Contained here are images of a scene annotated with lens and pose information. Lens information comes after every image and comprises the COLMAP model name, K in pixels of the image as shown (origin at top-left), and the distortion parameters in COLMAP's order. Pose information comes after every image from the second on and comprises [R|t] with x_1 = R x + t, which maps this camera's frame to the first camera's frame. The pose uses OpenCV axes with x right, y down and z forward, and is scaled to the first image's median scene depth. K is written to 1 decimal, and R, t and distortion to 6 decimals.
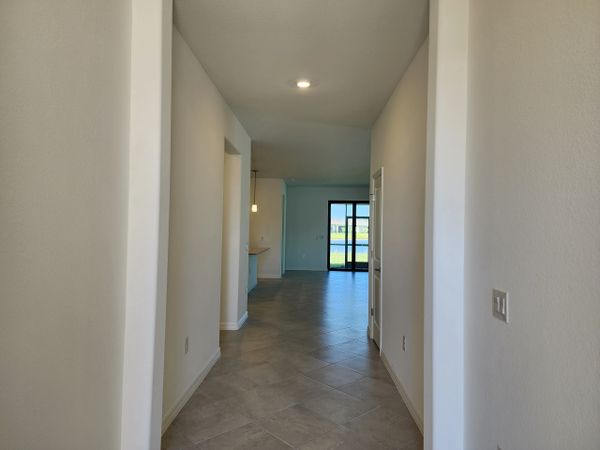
lens RADIAL K [[404.1, 0, 299.5], [0, 404.1, 224.8], [0, 0, 1]] dist [0.051703, -0.024264]
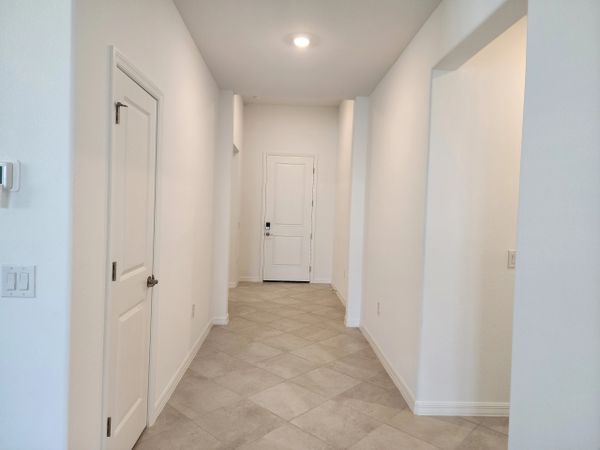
lens RADIAL K [[404.1, 0, 300.3], [0, 404.1, 224.0], [0, 0, 1]] dist [0.051703, -0.024264]
pose [[-0.996150, -0.050094, -0.071942, 0.059476], [-0.051772, 0.998424, 0.021651, 0.020266], [0.070744, 0.025292, -0.997174, 2.047794]]
